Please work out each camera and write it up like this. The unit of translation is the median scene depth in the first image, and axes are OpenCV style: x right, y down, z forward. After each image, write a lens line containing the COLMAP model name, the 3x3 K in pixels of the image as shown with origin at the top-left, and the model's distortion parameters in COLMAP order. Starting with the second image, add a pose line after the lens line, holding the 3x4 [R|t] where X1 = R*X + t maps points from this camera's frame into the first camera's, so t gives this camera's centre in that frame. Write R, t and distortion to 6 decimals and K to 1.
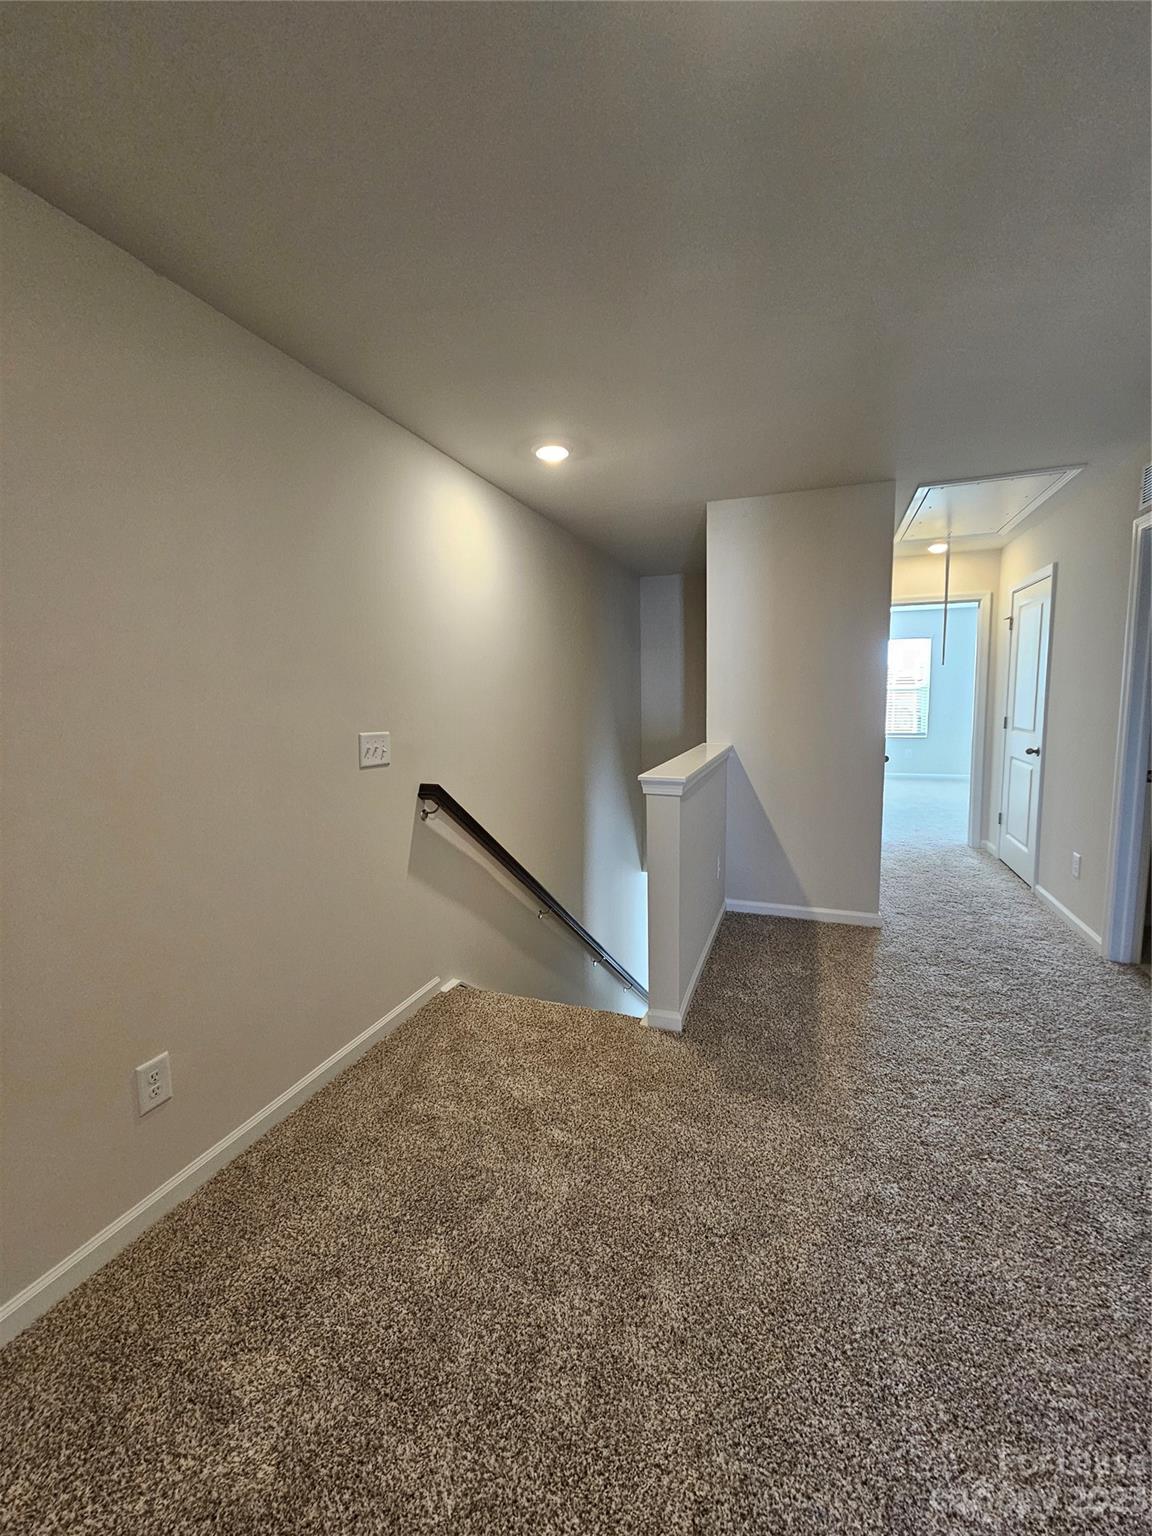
lens RADIAL K [[628.5, 0, 585.2], [0, 628.5, 762.7], [0, 0, 1]] dist [-0.000149, -0.000188]
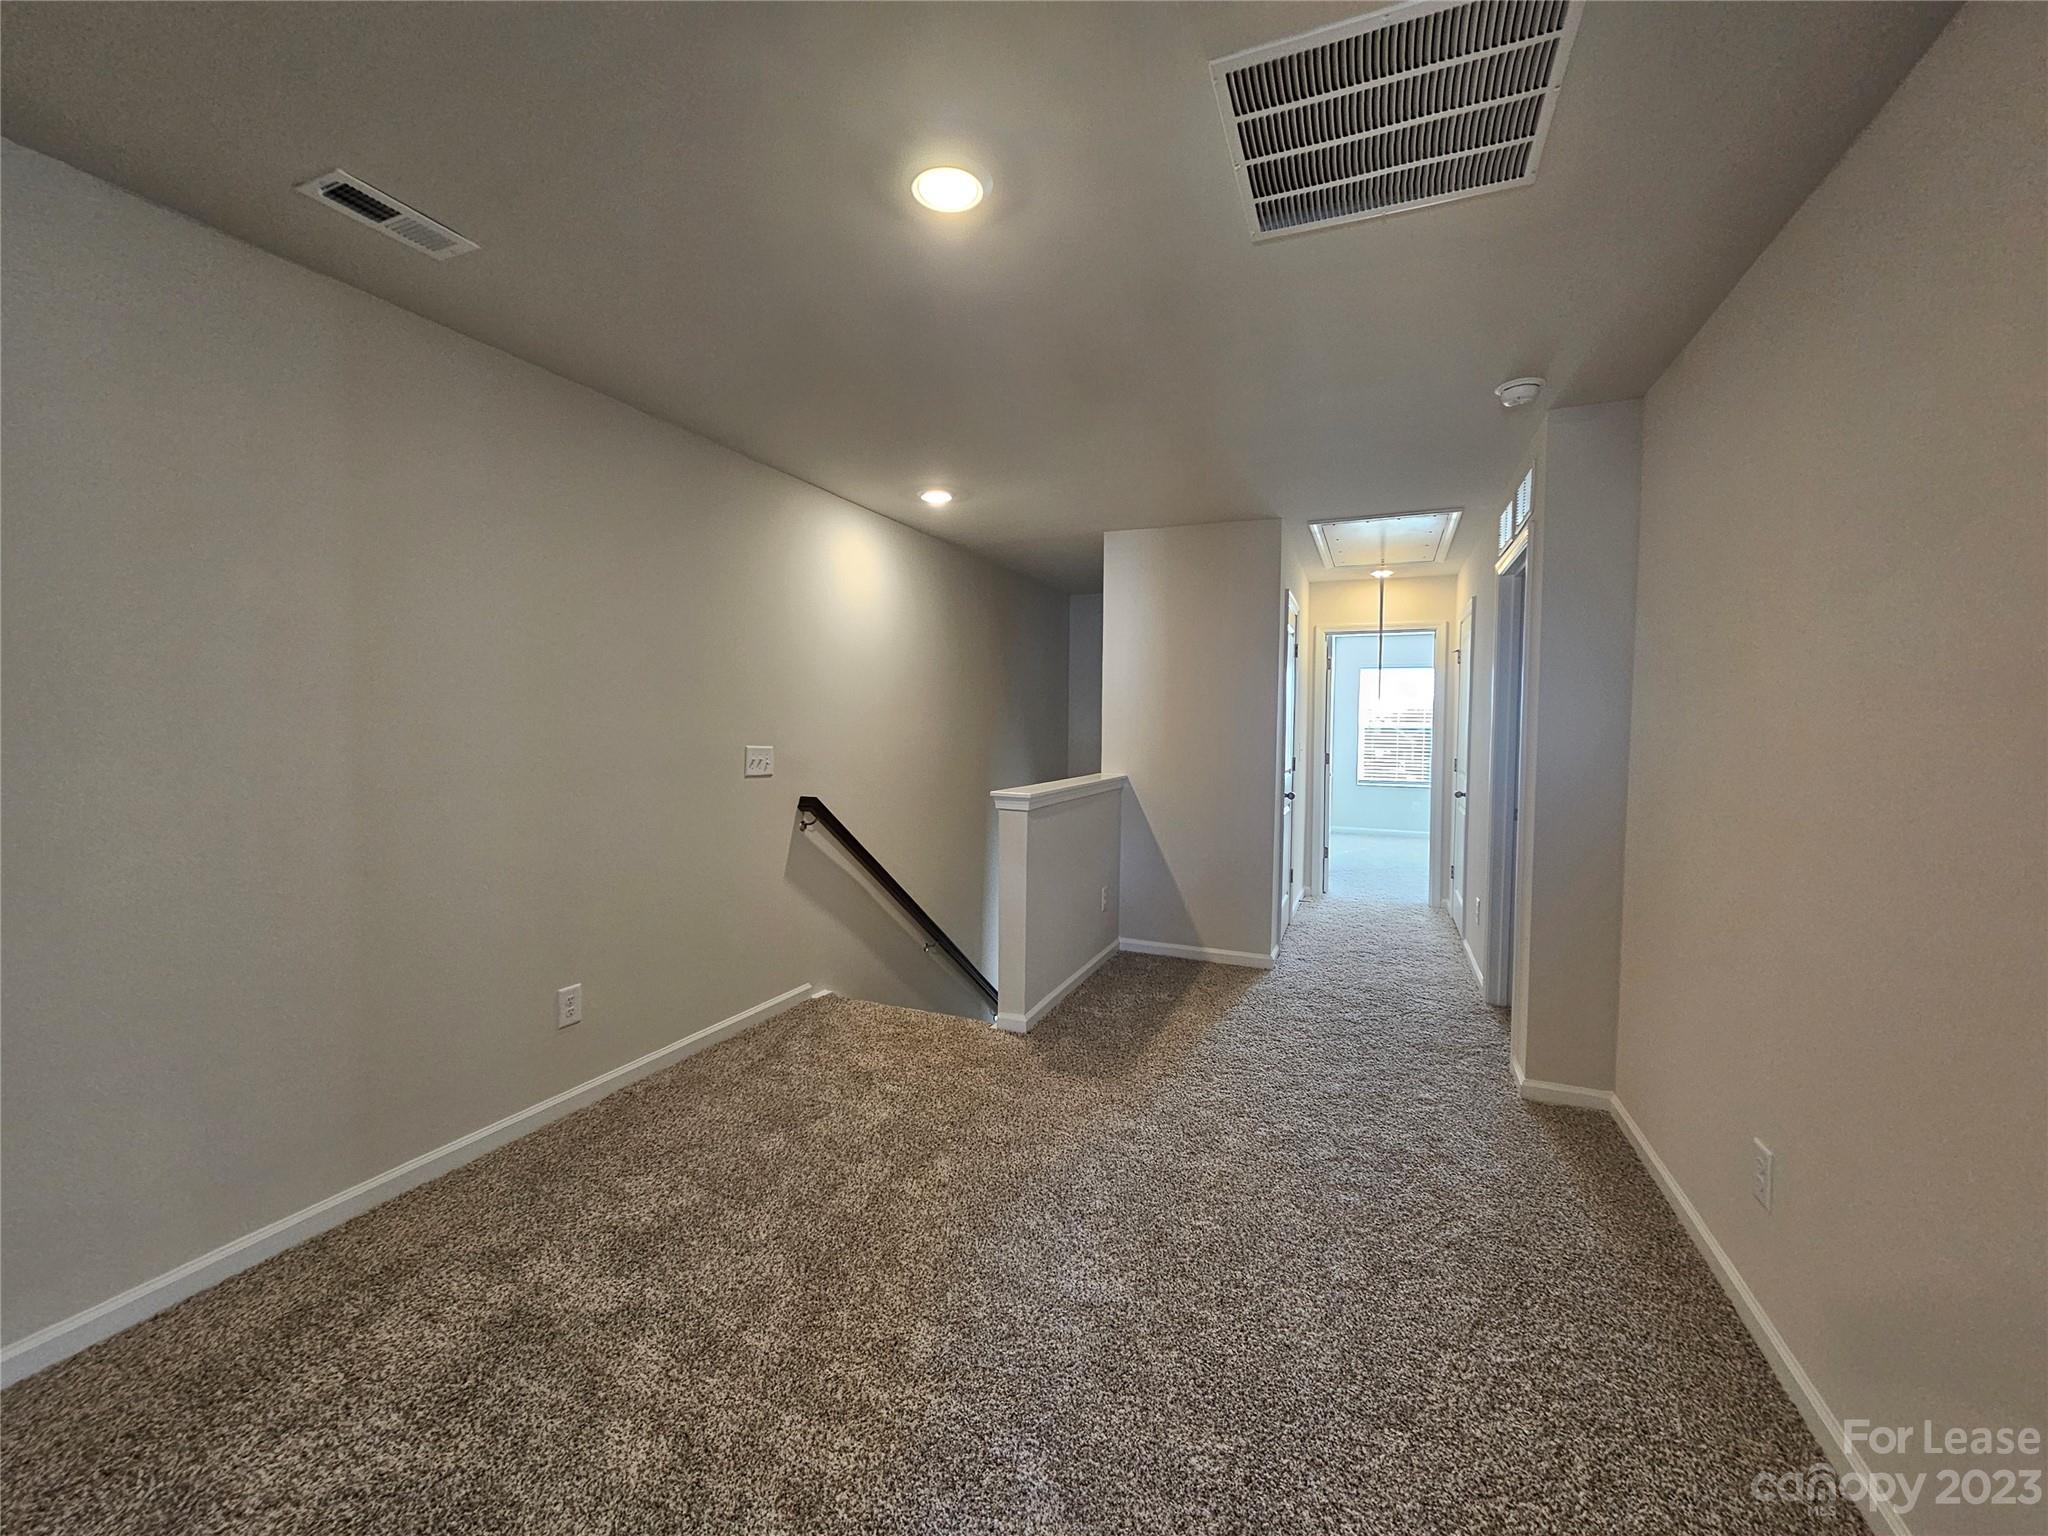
lens RADIAL K [[838.0, 0, 1018.2], [0, 838.0, 757.6], [0, 0, 1]] dist [-0.000149, -0.000188]
pose [[0.998203, 0.029565, -0.052118, 0.188134], [-0.033158, 0.997033, -0.069470, 0.055486], [0.049909, 0.071074, 0.996222, -0.430581]]
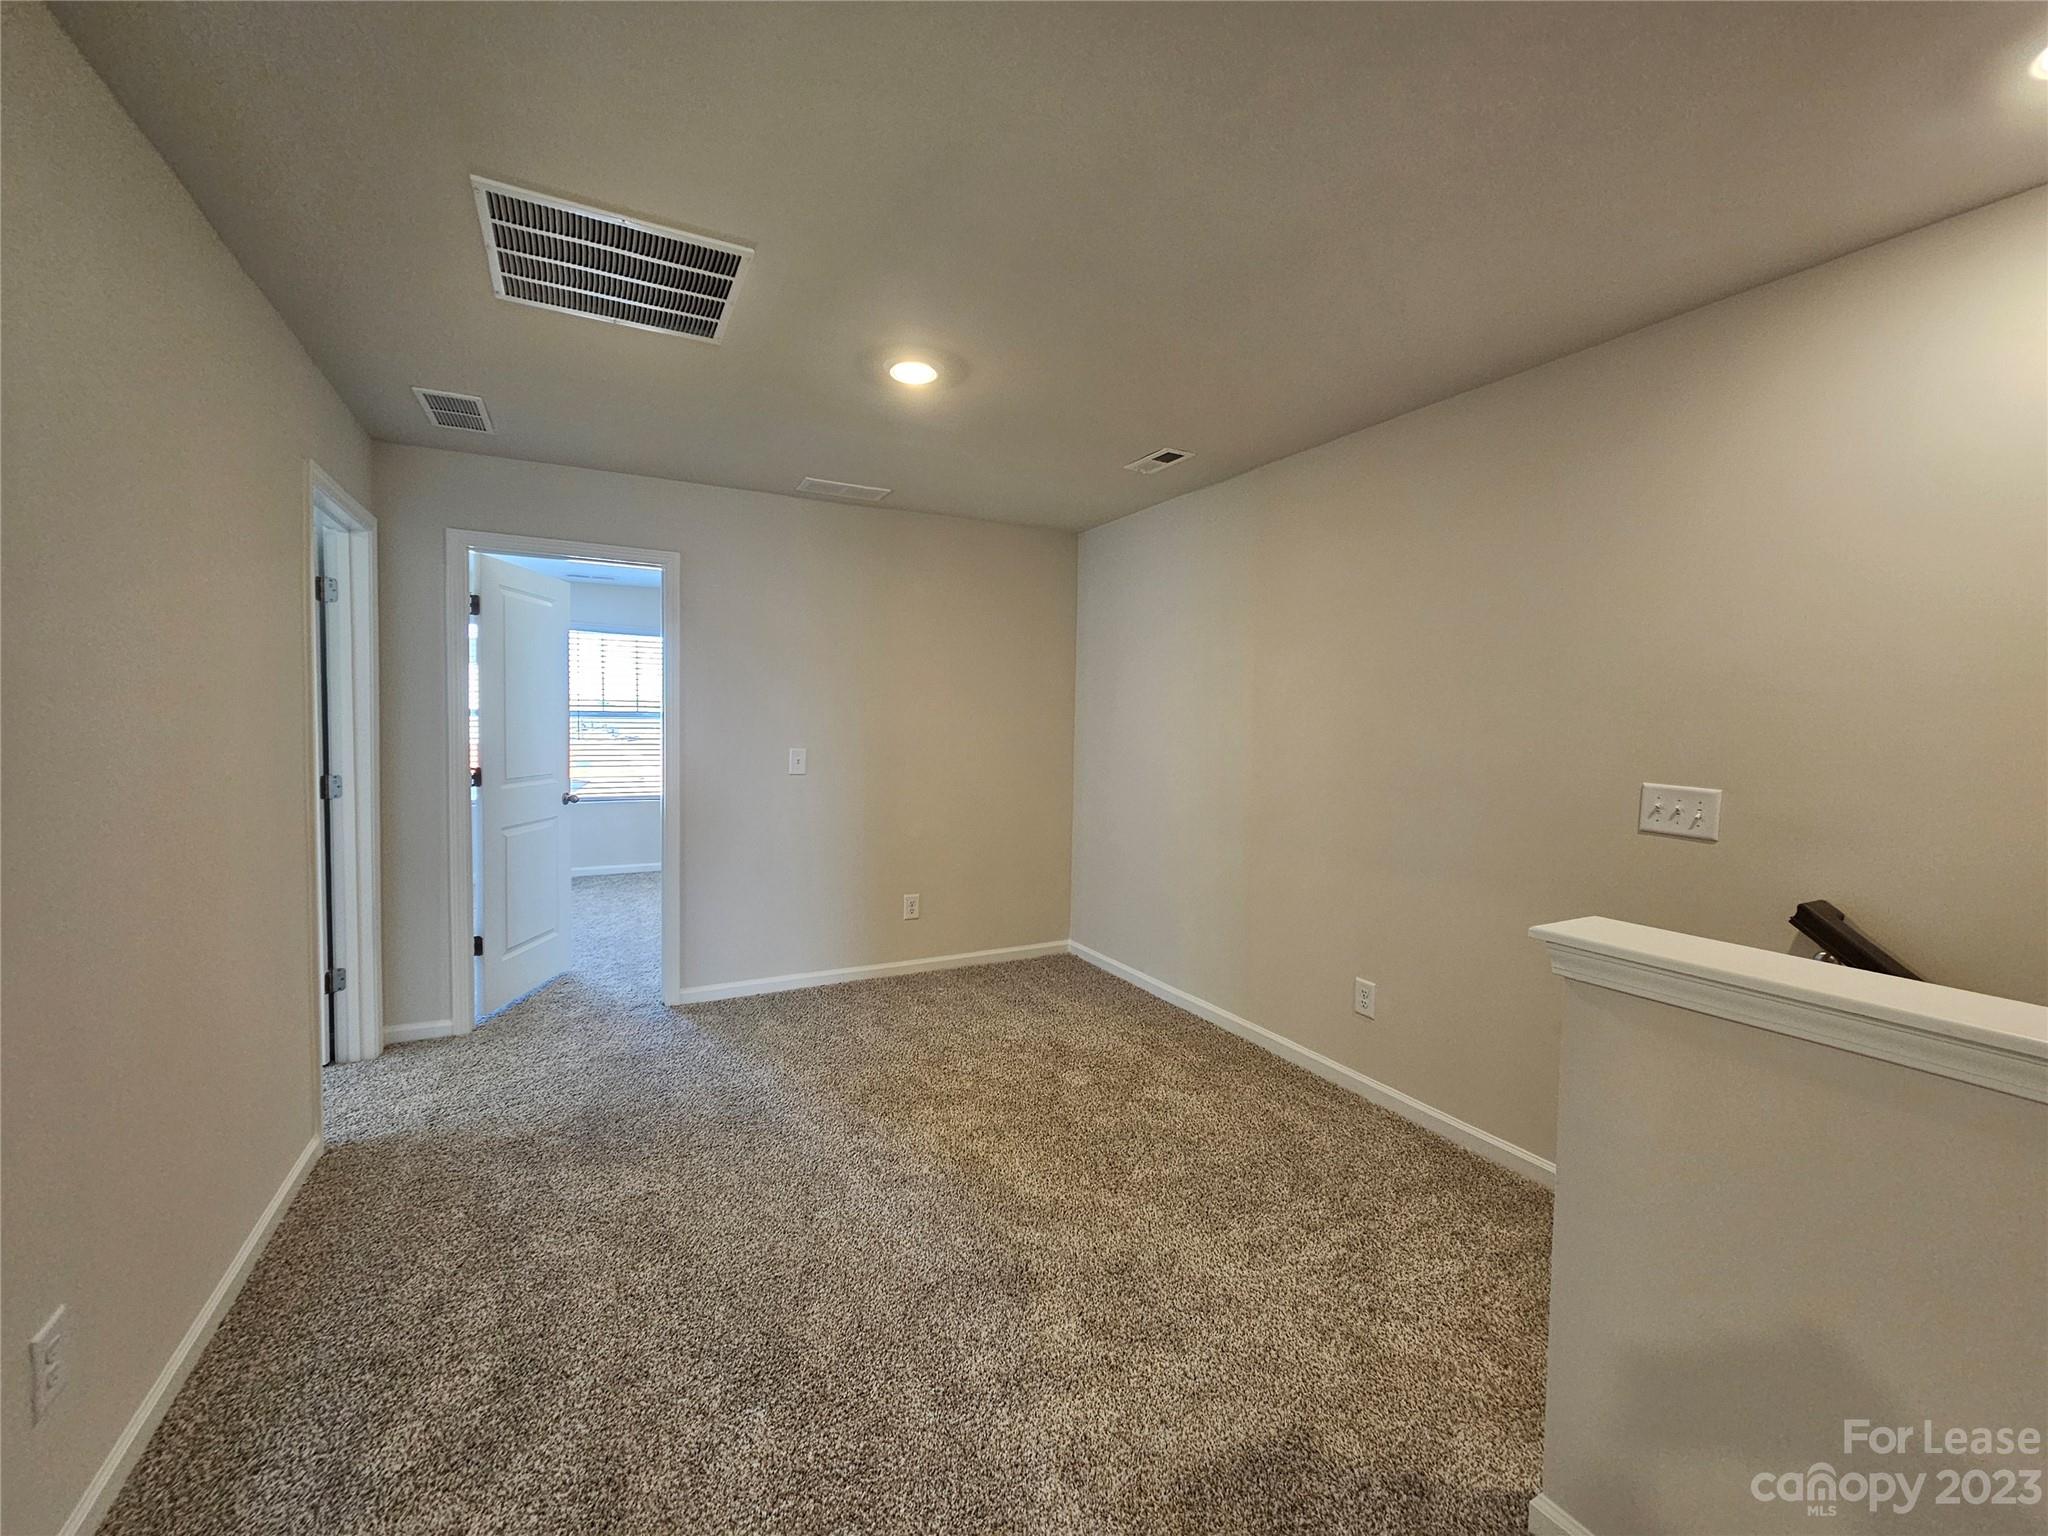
lens RADIAL K [[828.7, 0, 1019.9], [0, 828.7, 758.7], [0, 0, 1]] dist [-0.002955, 0.003040]
pose [[-0.674404, 0.036616, -0.737454, 0.727285], [-0.090263, 0.987190, 0.131562, -0.118999], [0.732824, 0.155291, -0.662460, 0.969351]]
